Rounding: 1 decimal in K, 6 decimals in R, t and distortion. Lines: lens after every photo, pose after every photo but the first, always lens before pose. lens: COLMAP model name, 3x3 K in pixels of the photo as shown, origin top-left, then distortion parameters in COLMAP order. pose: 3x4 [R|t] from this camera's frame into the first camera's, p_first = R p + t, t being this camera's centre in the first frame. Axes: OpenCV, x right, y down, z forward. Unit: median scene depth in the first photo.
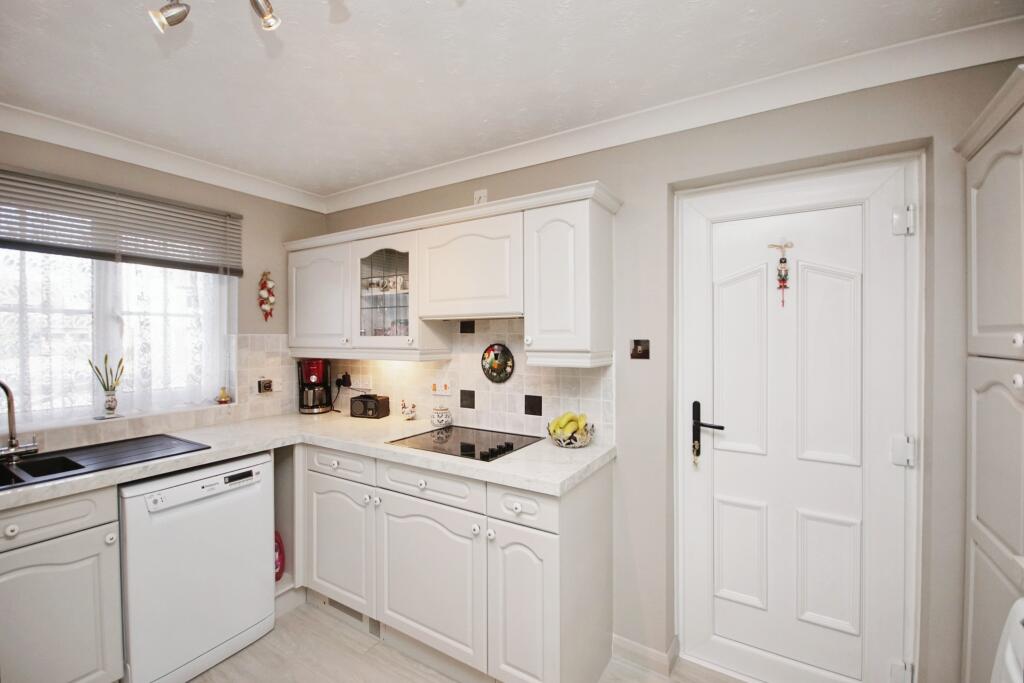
lens RADIAL K [[453.5, 0, 506.3], [0, 453.5, 335.9], [0, 0, 1]] dist [-0.006023, 0.000444]
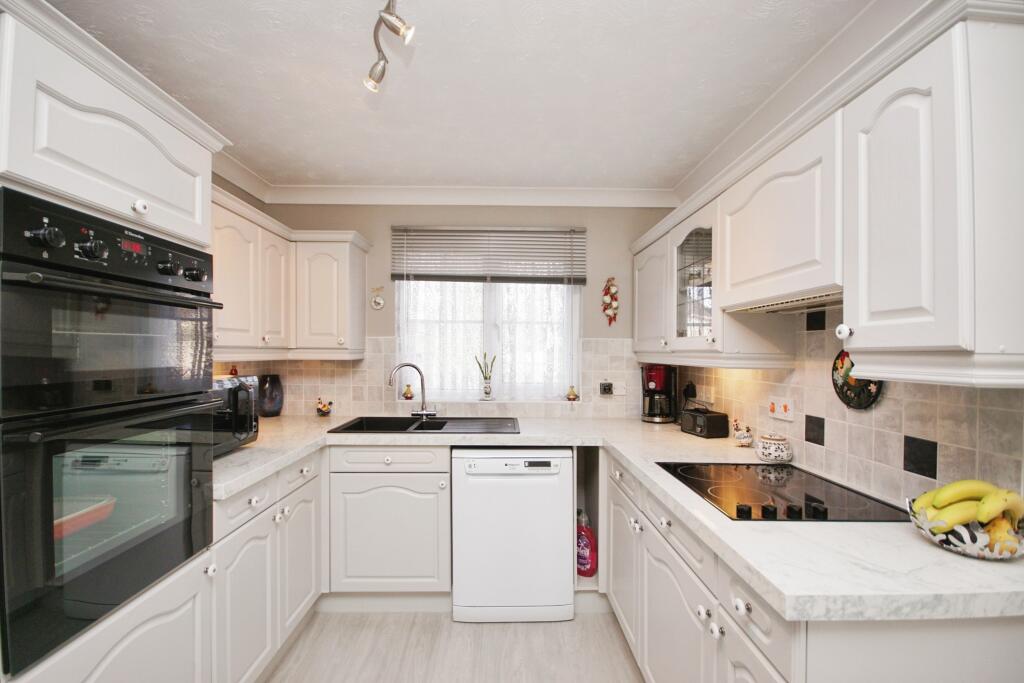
lens RADIAL K [[453.5, 0, 509.1], [0, 453.5, 352.1], [0, 0, 1]] dist [-0.006023, 0.000444]
pose [[0.535666, 0.007494, -0.844397, 0.241830], [-0.009248, 0.999953, 0.003008, 0.029003], [0.844379, 0.006198, 0.535710, 0.279417]]
